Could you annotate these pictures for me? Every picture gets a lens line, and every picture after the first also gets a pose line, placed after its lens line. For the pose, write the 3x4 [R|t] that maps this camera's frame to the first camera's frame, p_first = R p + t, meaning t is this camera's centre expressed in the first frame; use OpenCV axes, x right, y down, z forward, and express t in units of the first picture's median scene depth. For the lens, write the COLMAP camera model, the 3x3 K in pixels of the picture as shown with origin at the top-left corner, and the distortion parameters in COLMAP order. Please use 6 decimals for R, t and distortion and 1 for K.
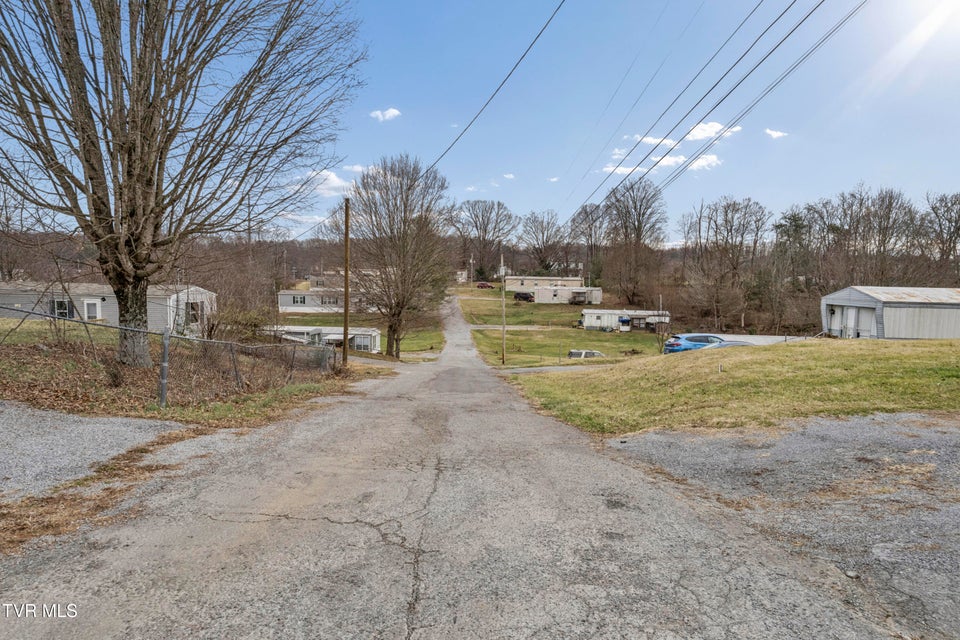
lens RADIAL K [[524.6, 0, 478.8], [0, 524.6, 317.3], [0, 0, 1]] dist [-0.000148, -0.000007]
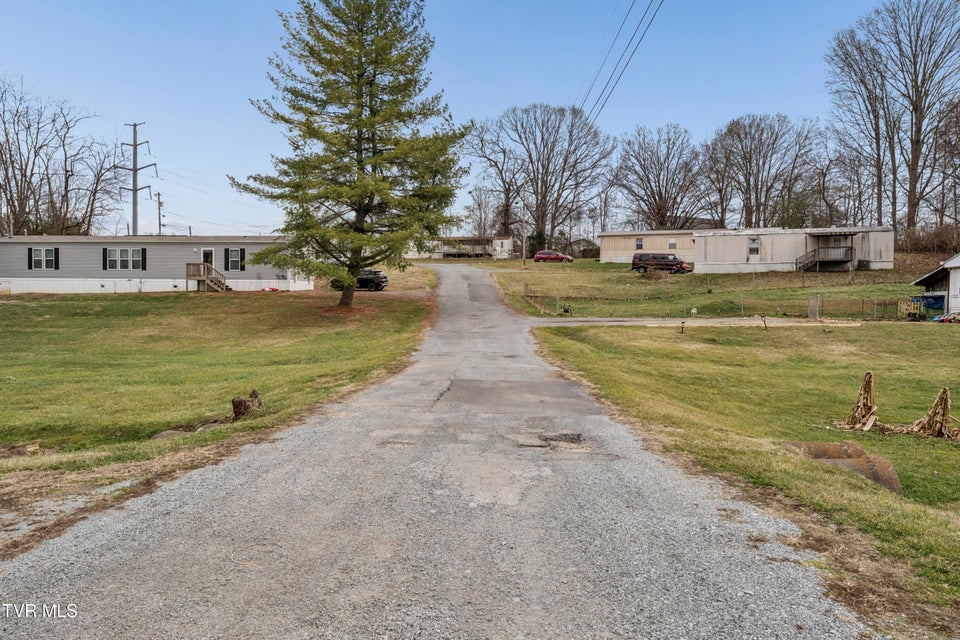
lens RADIAL K [[669.9, 0, 480.2], [0, 669.9, 323.3], [0, 0, 1]] dist [0.002645, 0.000855]
pose [[0.997646, -0.004756, -0.068404, -0.014169], [0.002174, 0.999284, -0.037771, 0.026627], [0.068535, 0.037533, 0.996942, 0.522077]]
